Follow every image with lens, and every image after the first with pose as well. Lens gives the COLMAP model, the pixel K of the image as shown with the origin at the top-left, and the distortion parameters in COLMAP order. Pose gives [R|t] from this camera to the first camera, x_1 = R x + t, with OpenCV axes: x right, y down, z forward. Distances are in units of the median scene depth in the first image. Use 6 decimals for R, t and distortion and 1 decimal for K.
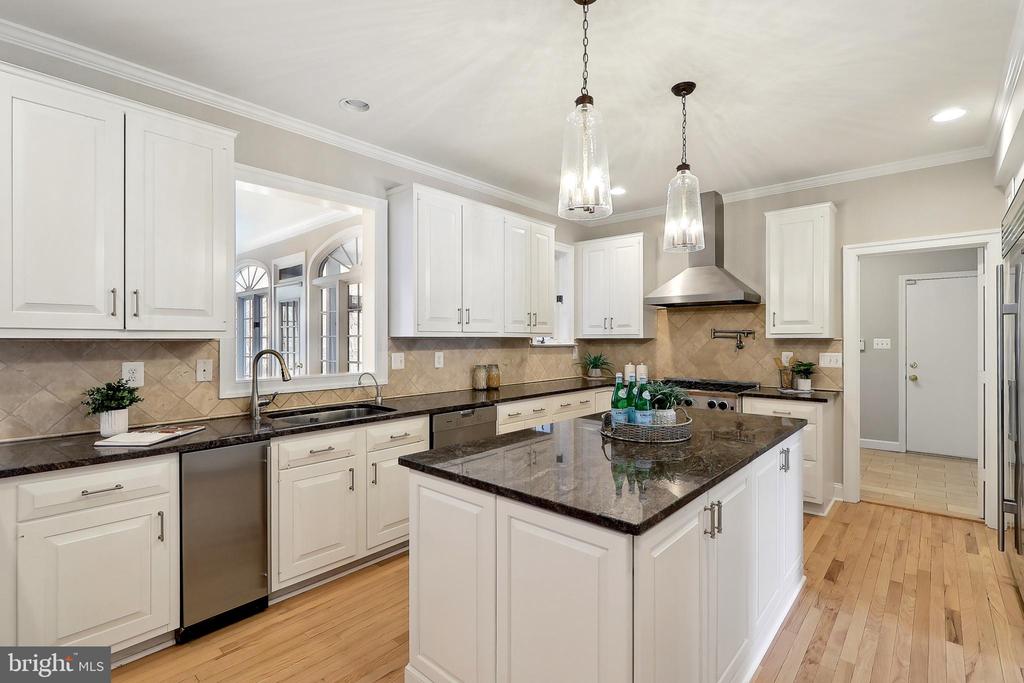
lens RADIAL K [[481.7, 0, 506.1], [0, 481.7, 337.1], [0, 0, 1]] dist [0.002833, 0.000571]
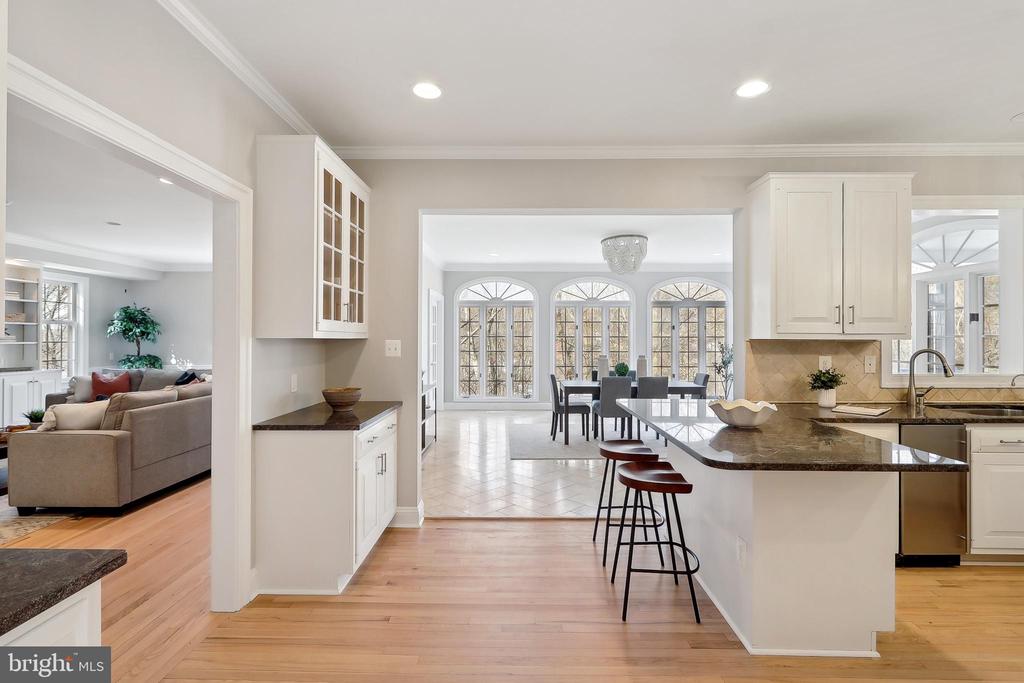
lens RADIAL K [[481.7, 0, 506.1], [0, 481.7, 337.1], [0, 0, 1]] dist [0.002833, 0.000571]
pose [[0.657512, 0.000555, -0.753444, -0.182484], [-0.000226, 1.000000, 0.000539, -0.002294], [0.753444, -0.000184, 0.657512, -0.347170]]
